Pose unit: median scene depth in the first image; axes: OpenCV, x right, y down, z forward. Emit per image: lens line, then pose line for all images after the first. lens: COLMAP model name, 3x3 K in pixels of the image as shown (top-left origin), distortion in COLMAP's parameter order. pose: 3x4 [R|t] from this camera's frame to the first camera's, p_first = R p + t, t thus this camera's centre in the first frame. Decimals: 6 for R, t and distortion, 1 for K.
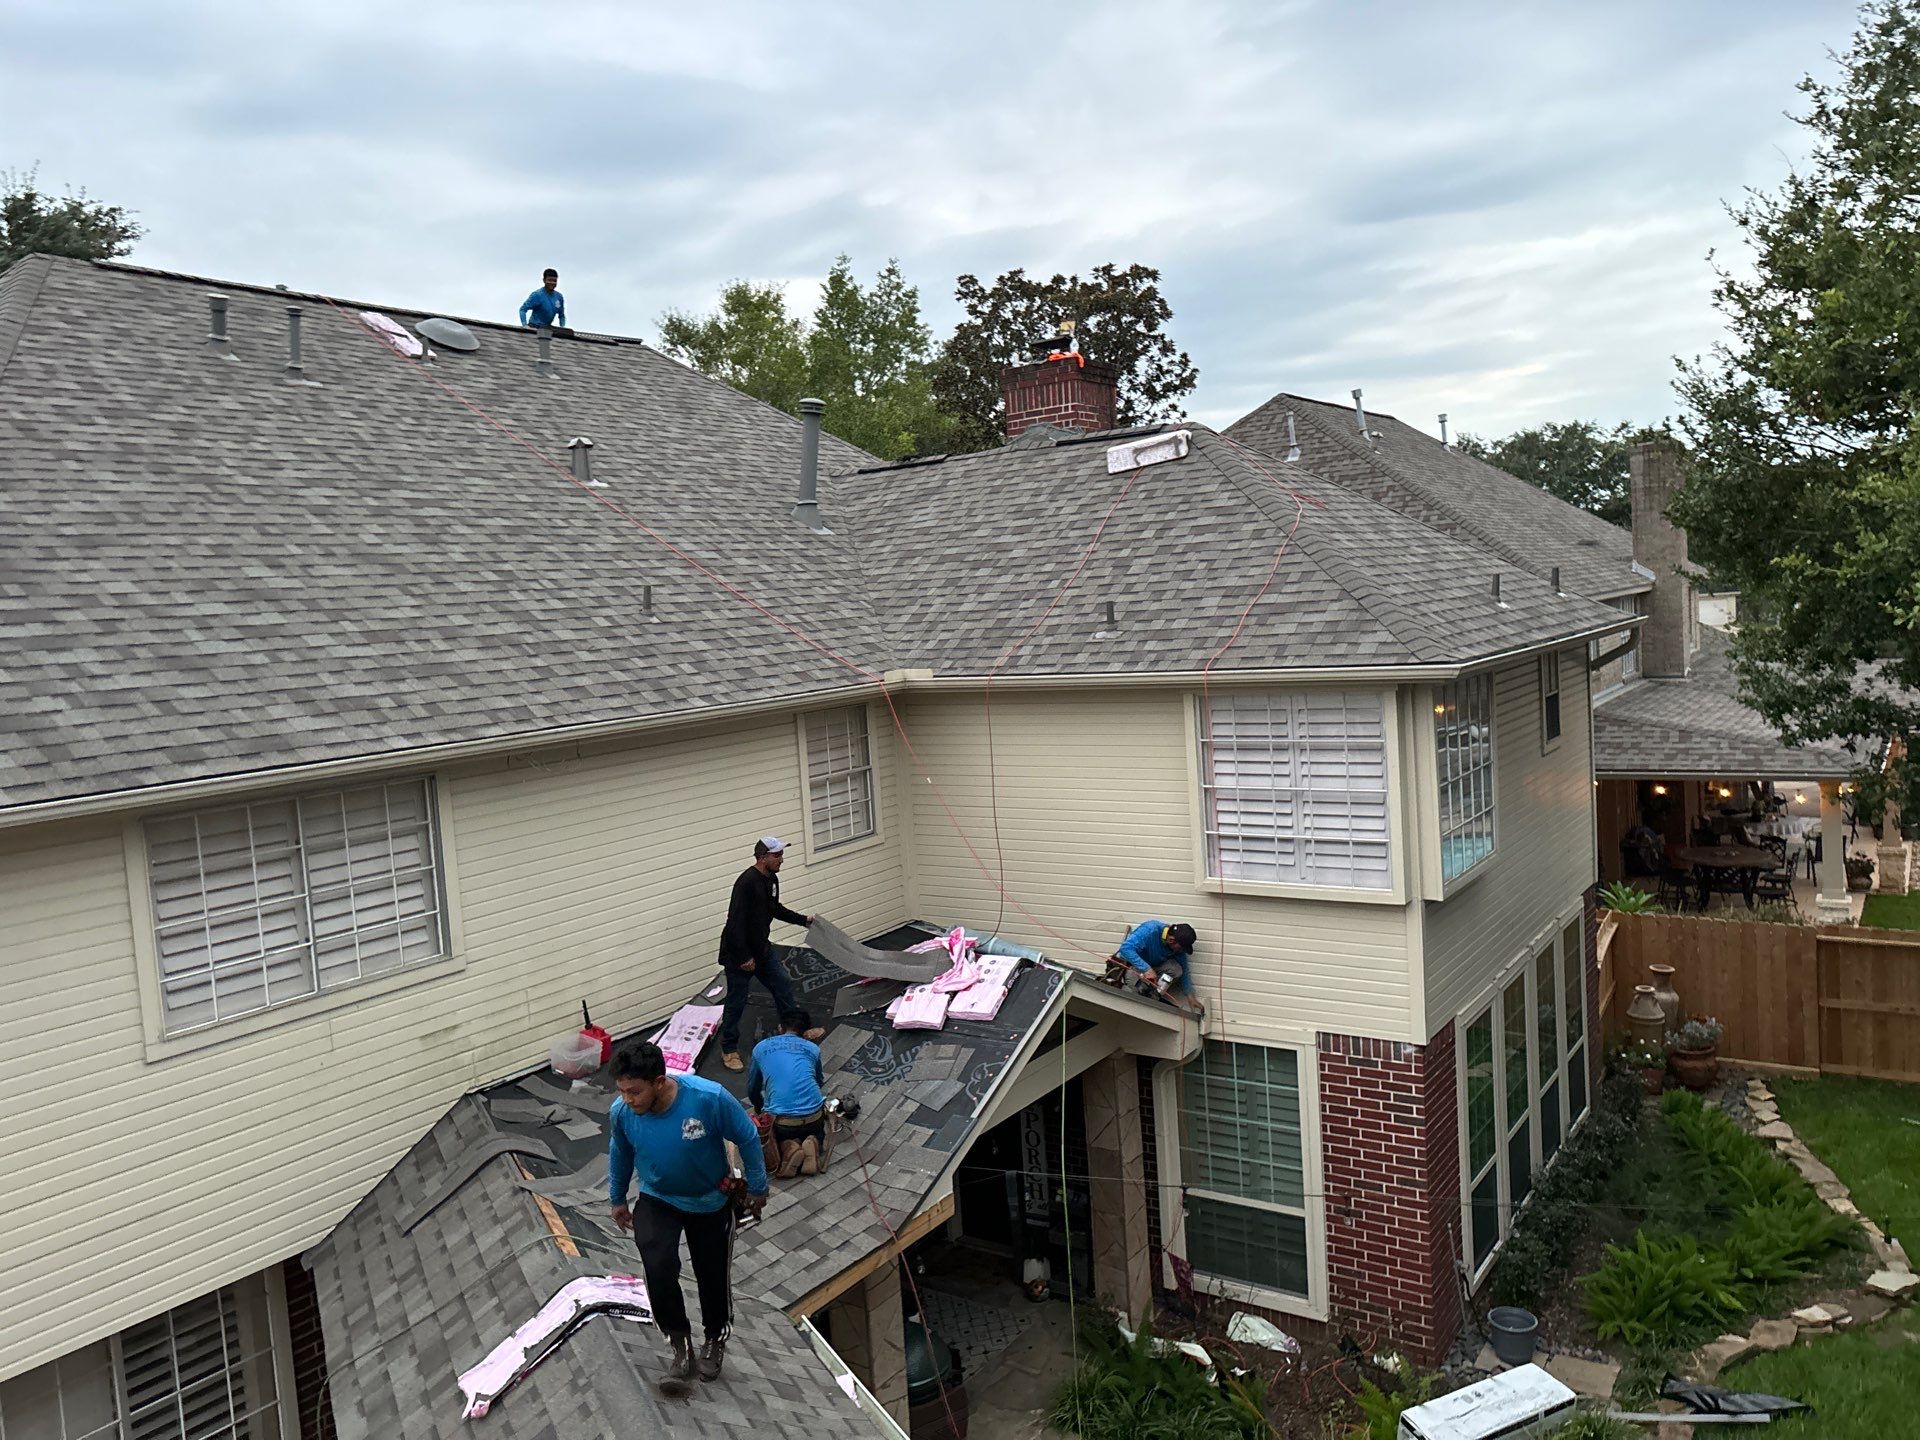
lens RADIAL K [[1437.2, 0, 975.8], [0, 1437.2, 708.5], [0, 0, 1]] dist [0.041139, -0.042976]
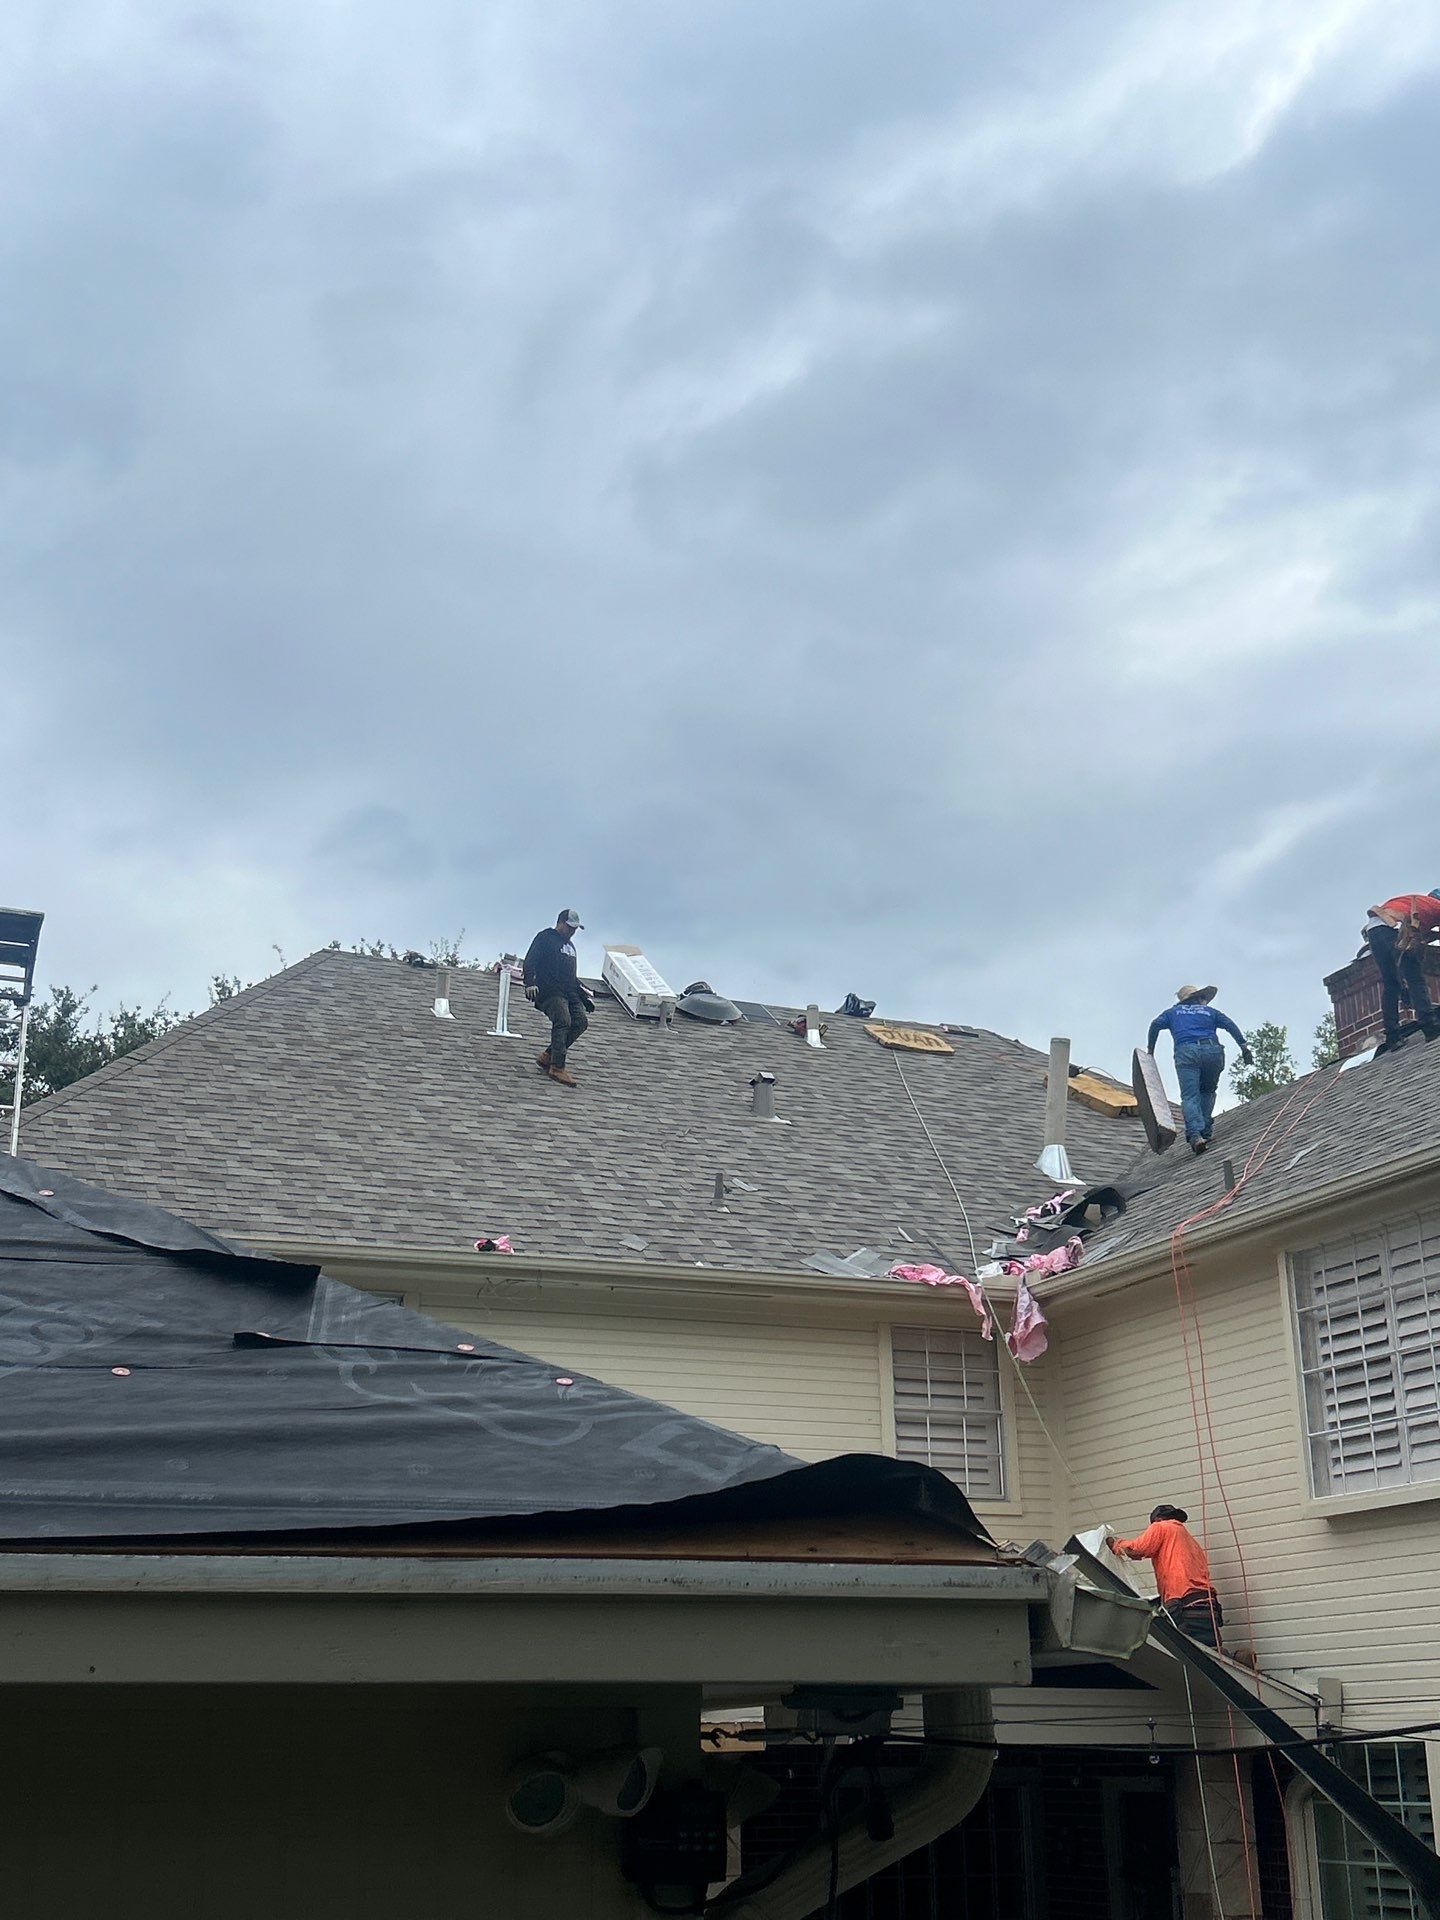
lens RADIAL K [[2362.0, 0, 692.2], [0, 2362.0, 902.5], [0, 0, 1]] dist [0.065118, 0.000000]
pose [[0.836618, -0.133113, -0.531367, 0.610401], [-0.084496, 0.927058, -0.365273, 0.321794], [0.541230, 0.350492, 0.764346, -0.228625]]
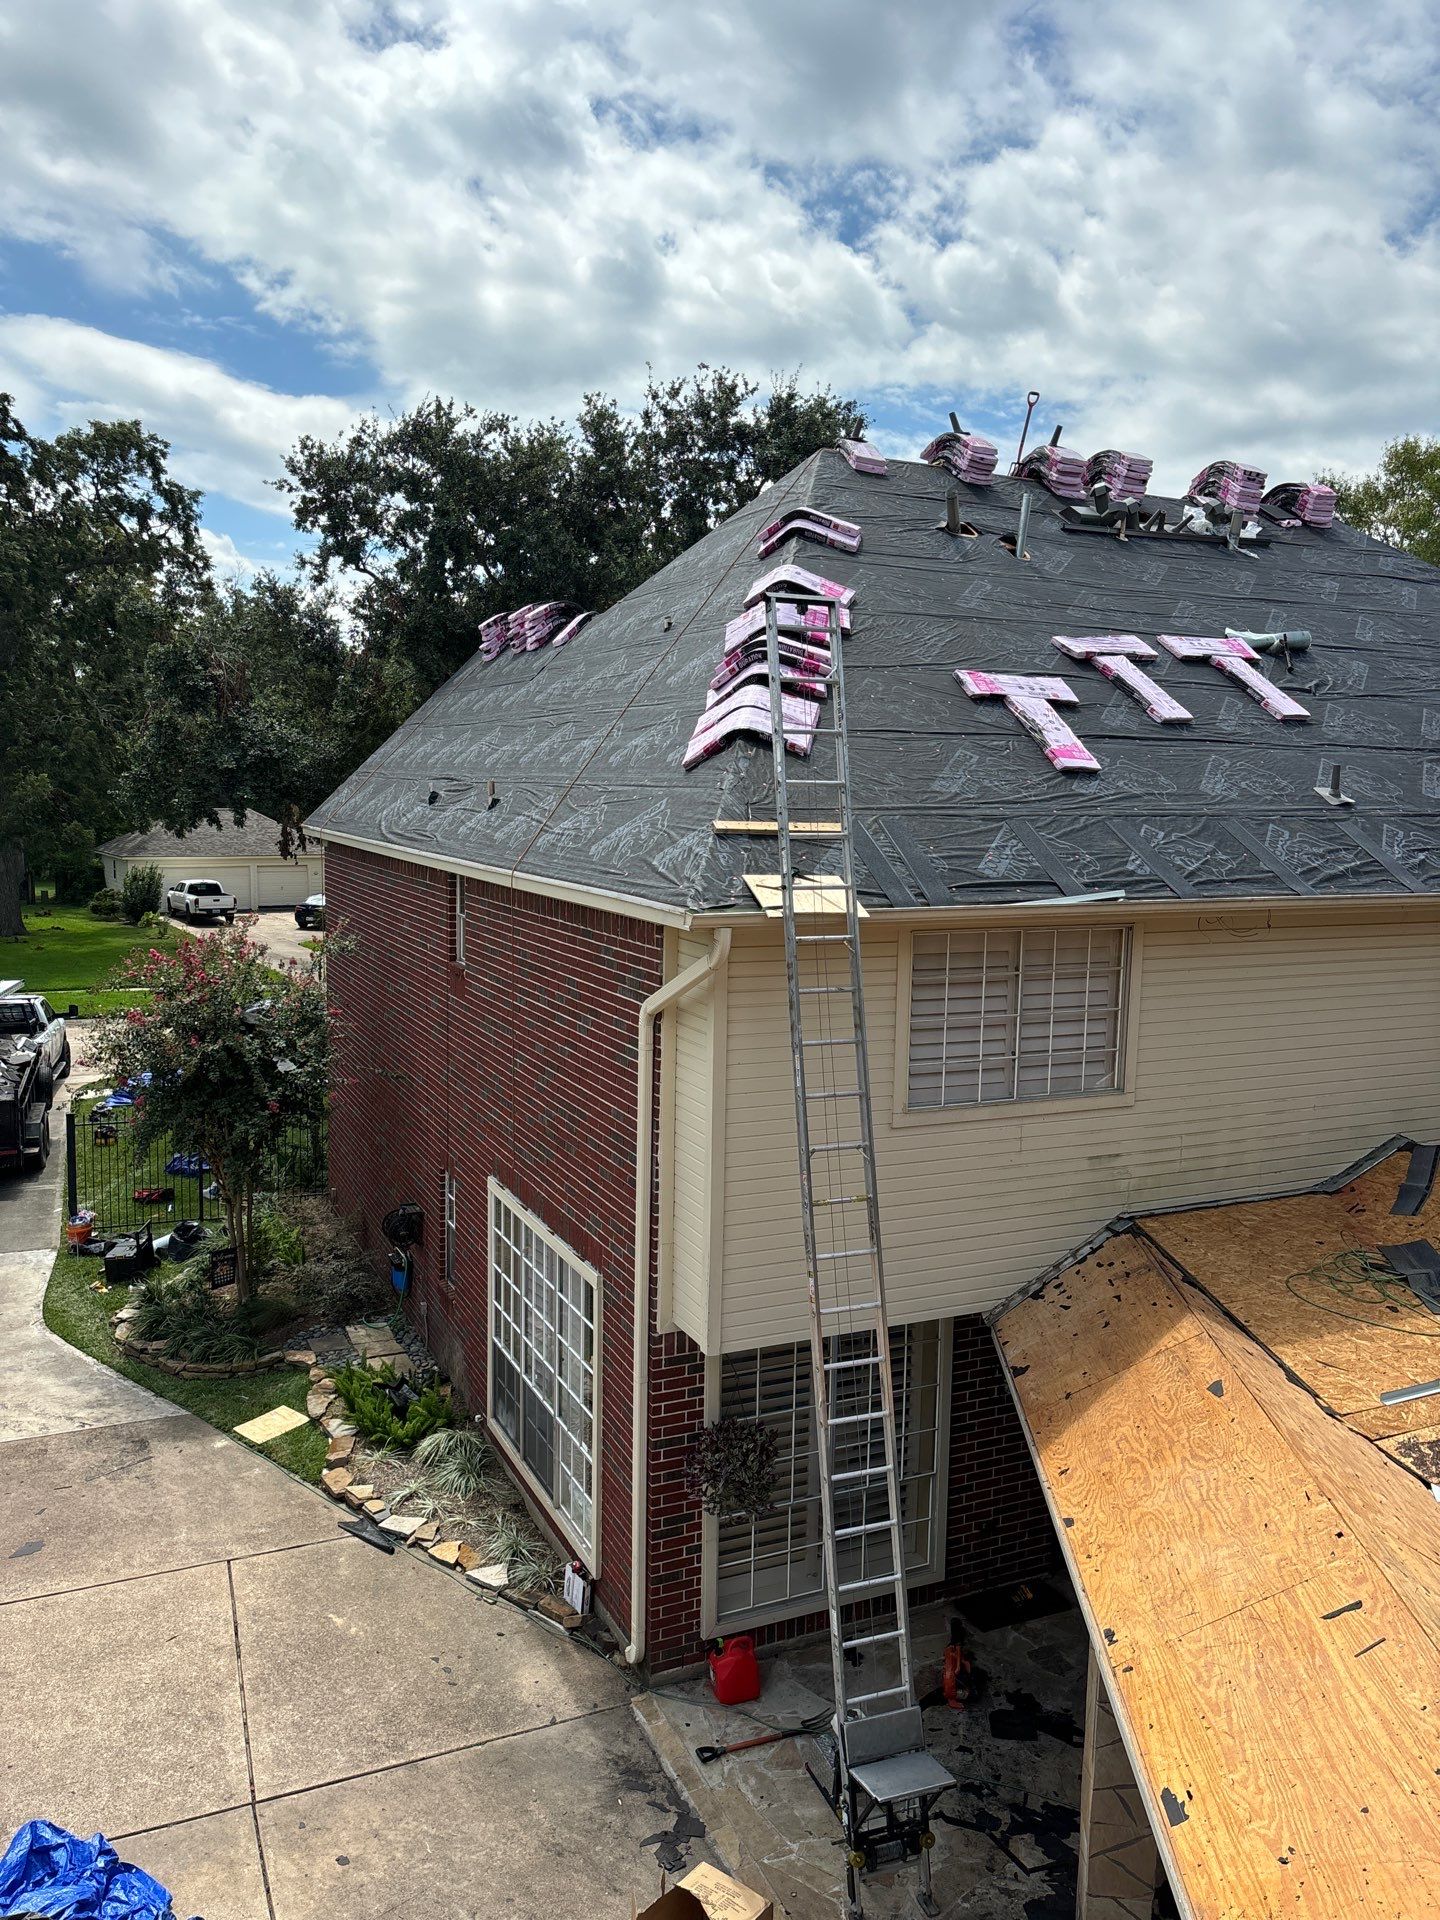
lens RADIAL K [[1441.4, 0, 722.8], [0, 1441.4, 975.3], [0, 0, 1]] dist [0.038683, -0.034143]
pose [[0.852948, 0.146348, -0.501060, -0.071004], [-0.113511, 0.988925, 0.095613, 0.011029], [0.509504, -0.024677, 0.860114, -0.085409]]
